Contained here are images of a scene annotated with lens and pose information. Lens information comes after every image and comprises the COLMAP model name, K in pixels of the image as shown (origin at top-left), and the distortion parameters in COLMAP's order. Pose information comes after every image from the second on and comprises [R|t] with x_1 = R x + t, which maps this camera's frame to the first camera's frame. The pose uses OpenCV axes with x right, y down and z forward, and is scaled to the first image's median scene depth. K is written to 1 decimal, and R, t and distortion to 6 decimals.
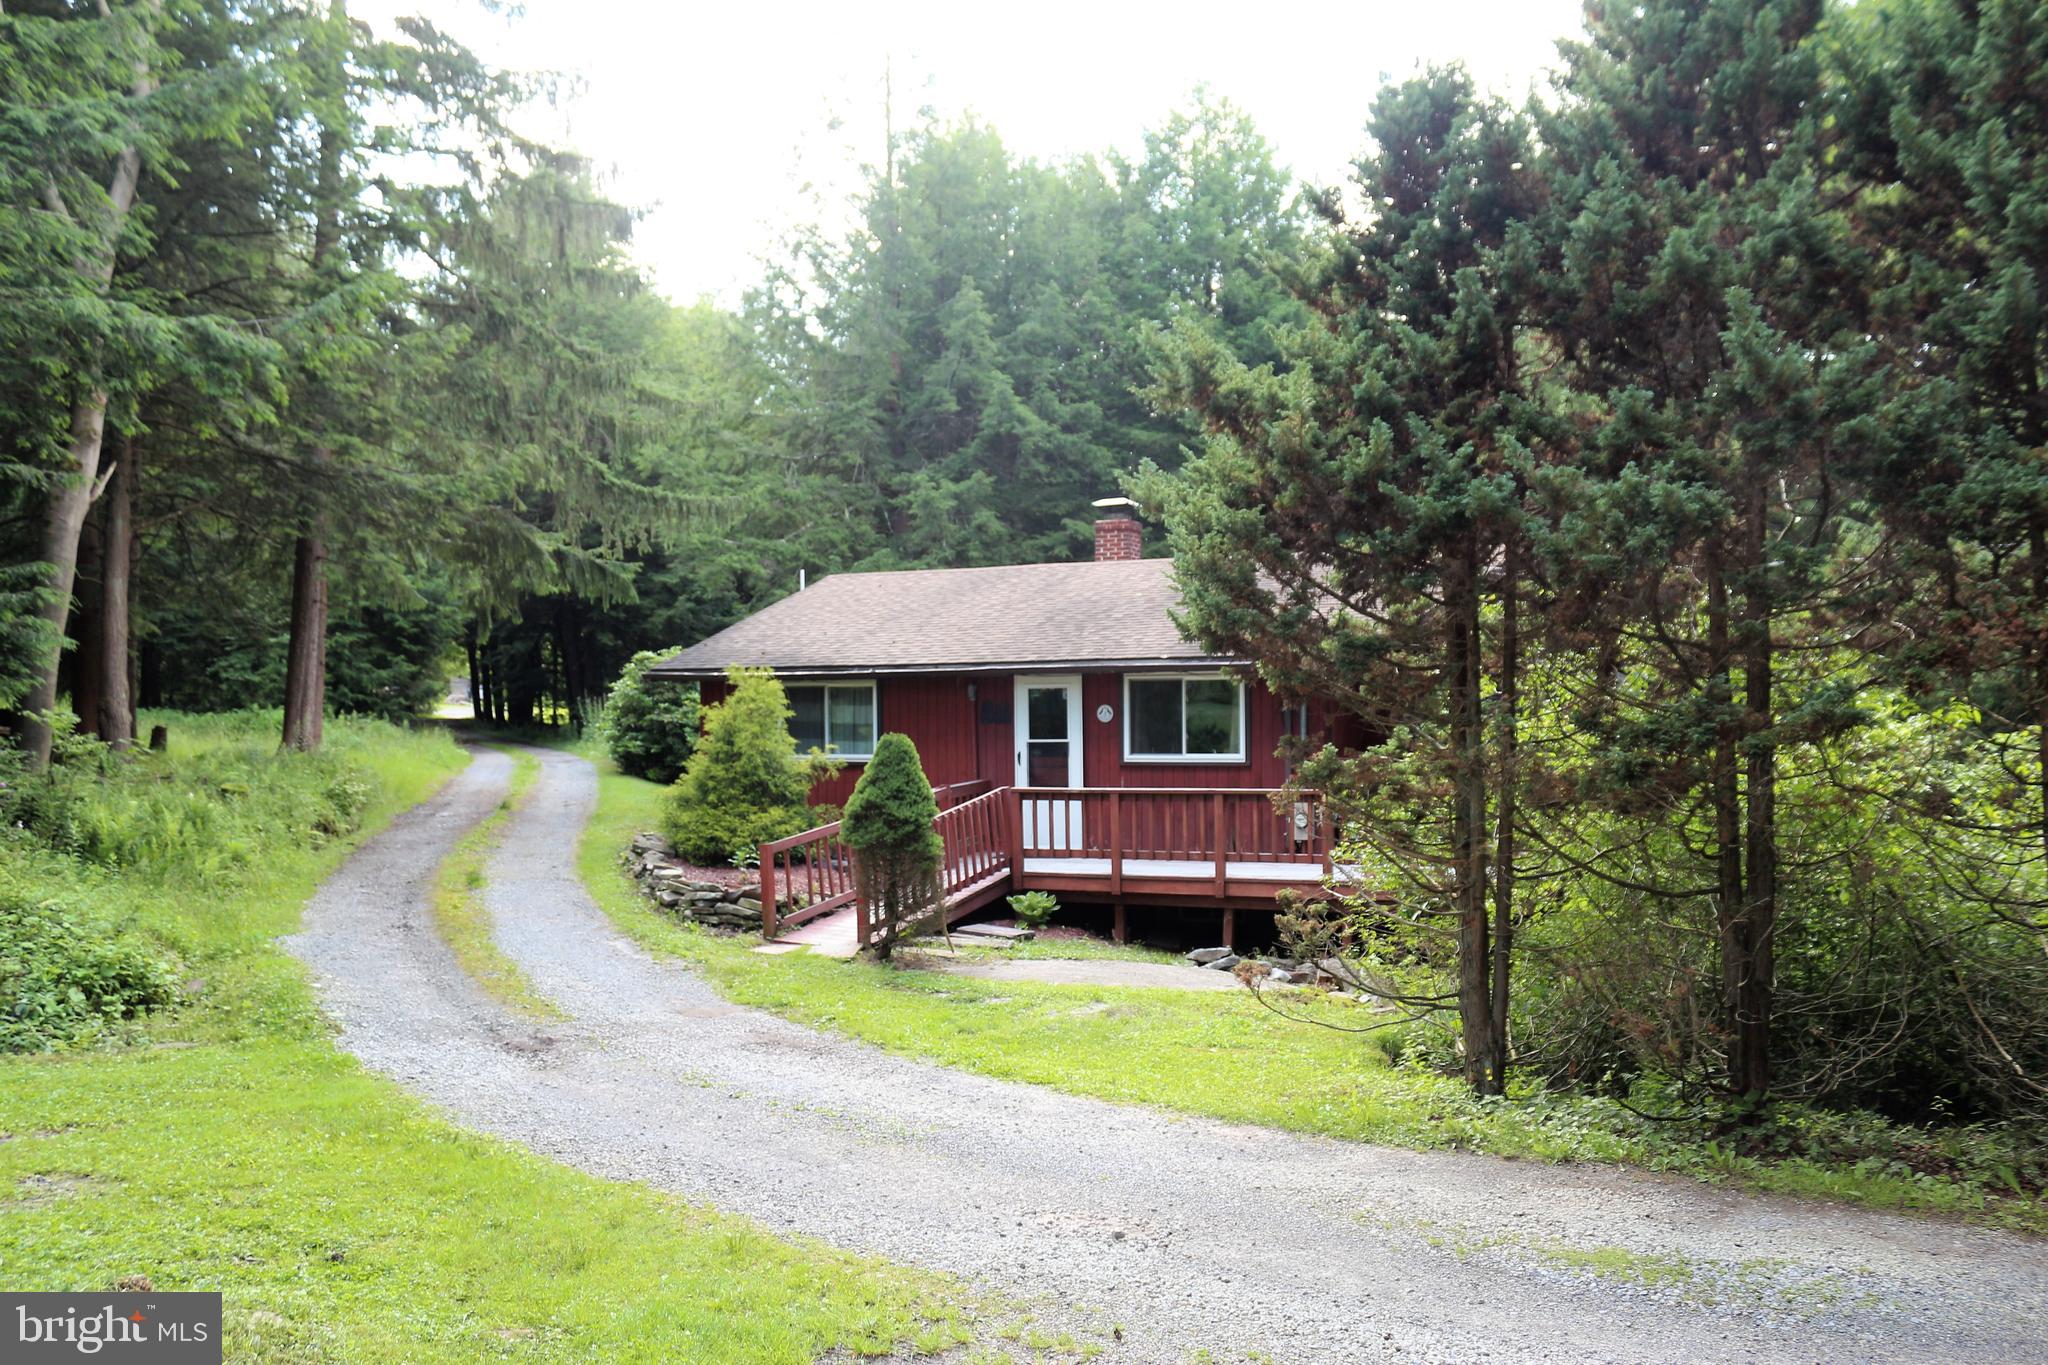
lens RADIAL K [[1918.8, 0, 1024.0], [0, 1918.8, 682.5], [0, 0, 1]] dist [-0.184714, 0.215847]
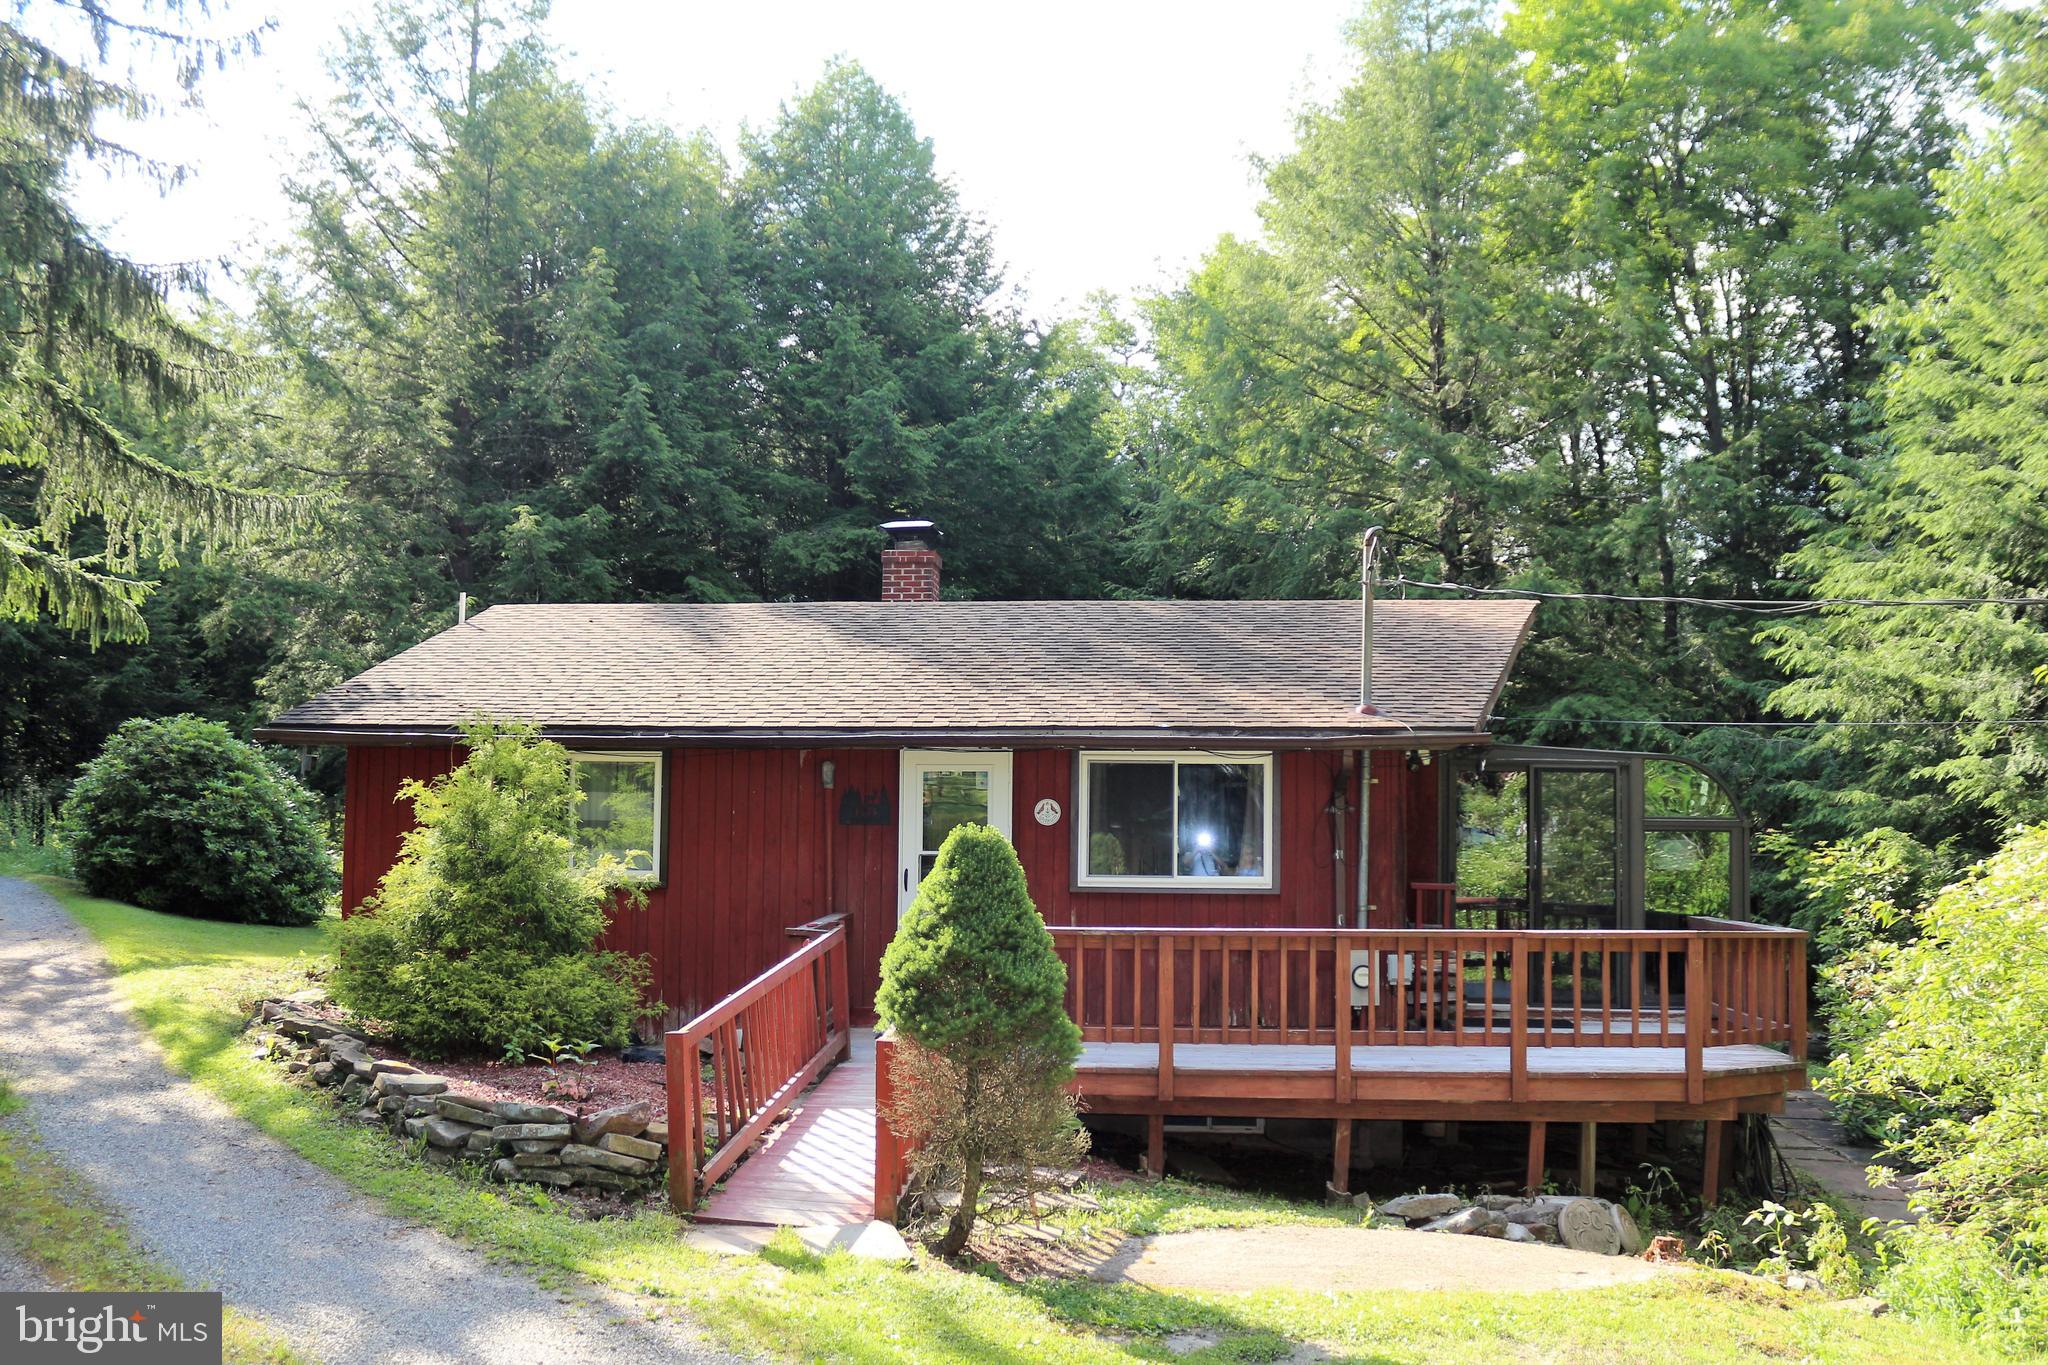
lens RADIAL K [[1918.8, 0, 1024.0], [0, 1918.8, 682.5], [0, 0, 1]] dist [-0.184714, 0.215847]
pose [[0.941419, 0.045758, 0.334122, -0.185268], [-0.022030, 0.996980, -0.074465, 0.021012], [-0.336520, 0.062742, 0.939584, 0.391245]]
